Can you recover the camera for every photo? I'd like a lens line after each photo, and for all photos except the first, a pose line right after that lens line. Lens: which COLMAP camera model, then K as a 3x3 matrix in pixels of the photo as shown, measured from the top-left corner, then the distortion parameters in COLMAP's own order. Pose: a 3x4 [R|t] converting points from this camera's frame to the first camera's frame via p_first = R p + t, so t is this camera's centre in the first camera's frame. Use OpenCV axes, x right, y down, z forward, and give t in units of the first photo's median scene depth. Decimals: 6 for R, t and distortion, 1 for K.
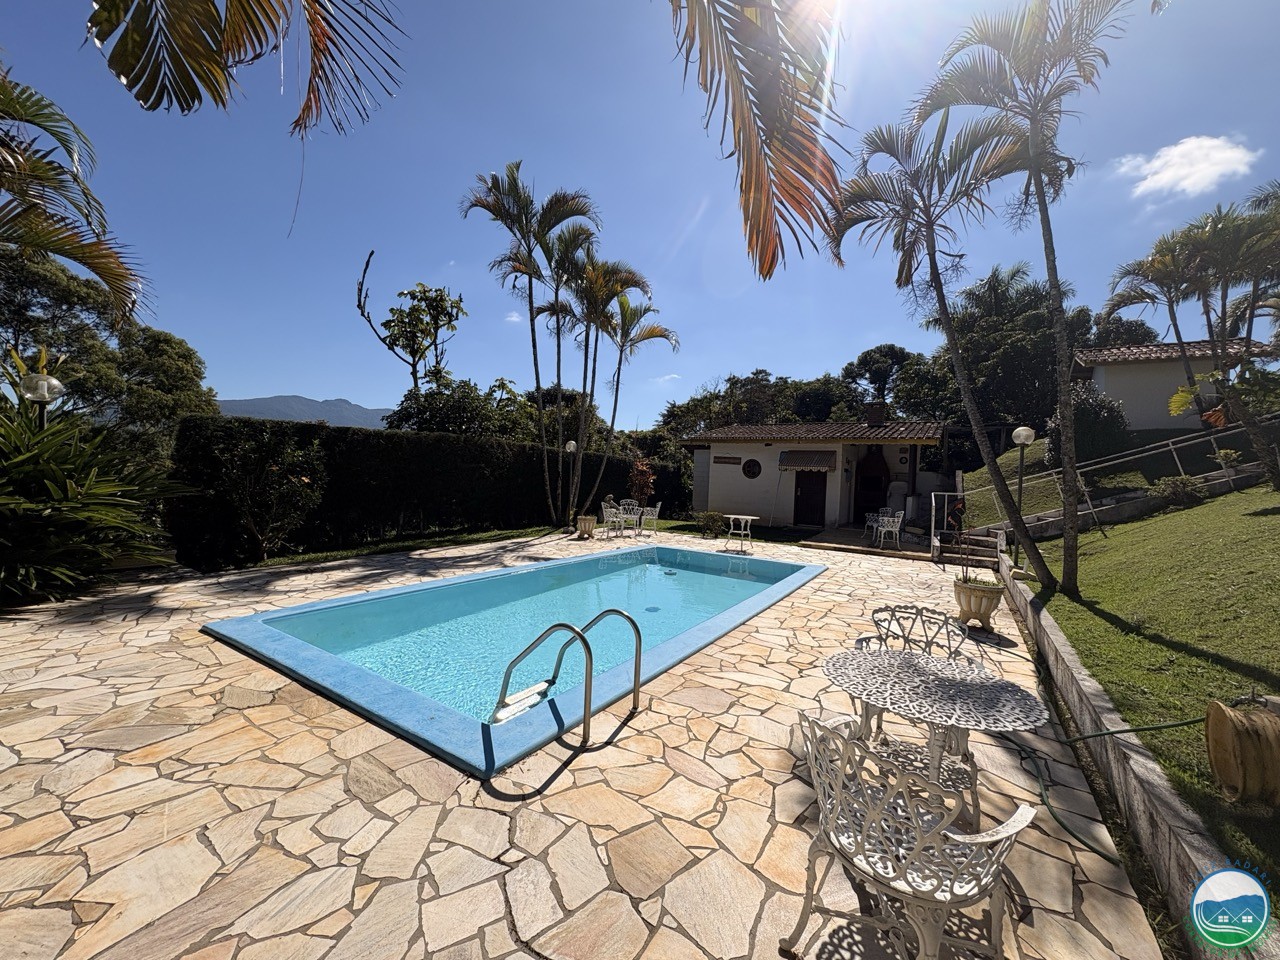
lens RADIAL K [[511.4, 0, 640.0], [0, 511.4, 480.0], [0, 0, 1]] dist [-0.001172, 0.000171]
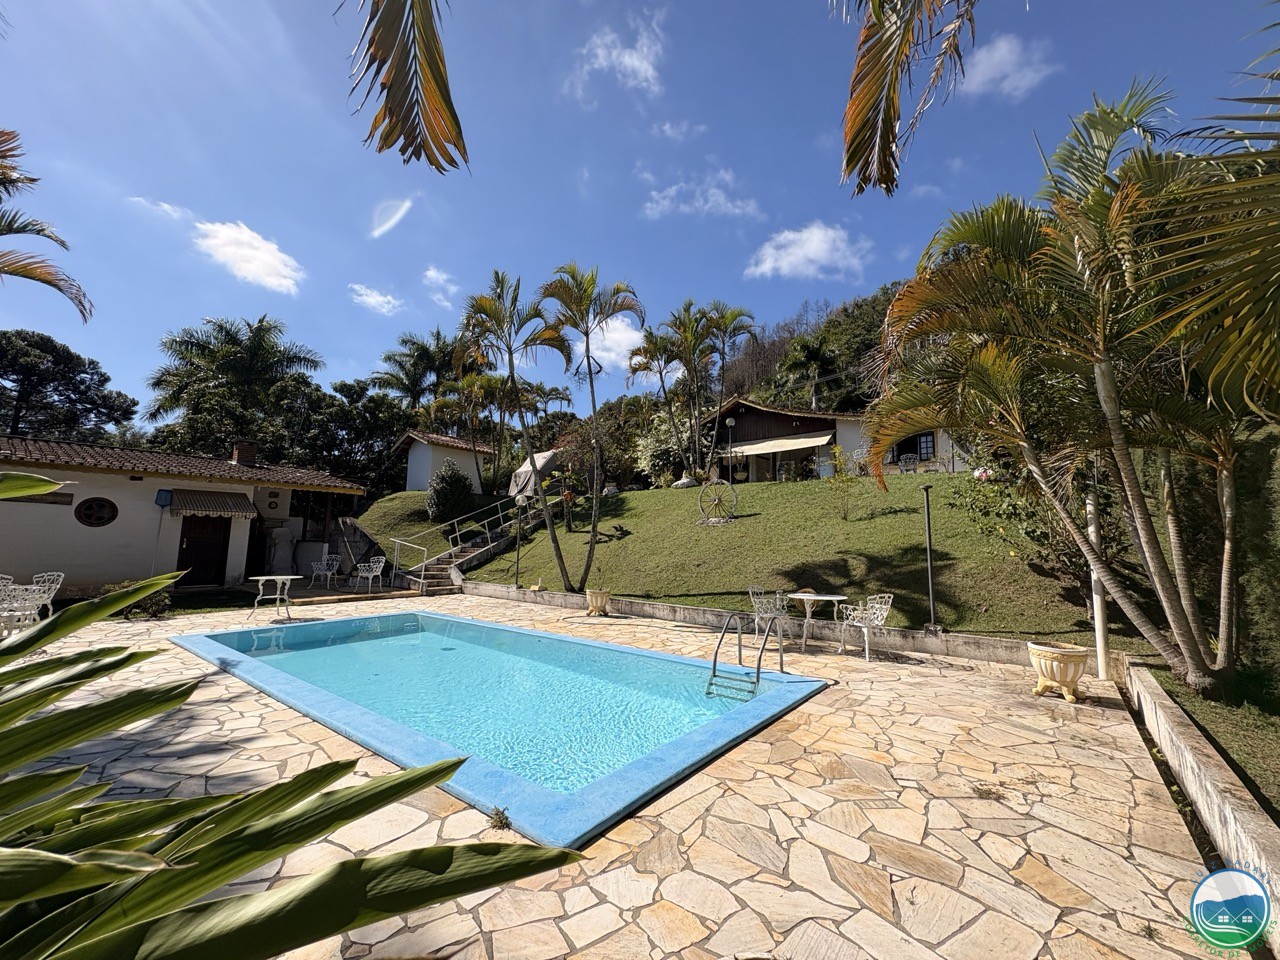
lens RADIAL K [[511.4, 0, 640.0], [0, 511.4, 480.0], [0, 0, 1]] dist [-0.001172, 0.000171]
pose [[0.089545, 0.077449, 0.992967, -1.740354], [-0.003384, 0.996990, -0.077458, -0.065634], [-0.995977, 0.003576, 0.089538, 1.084909]]
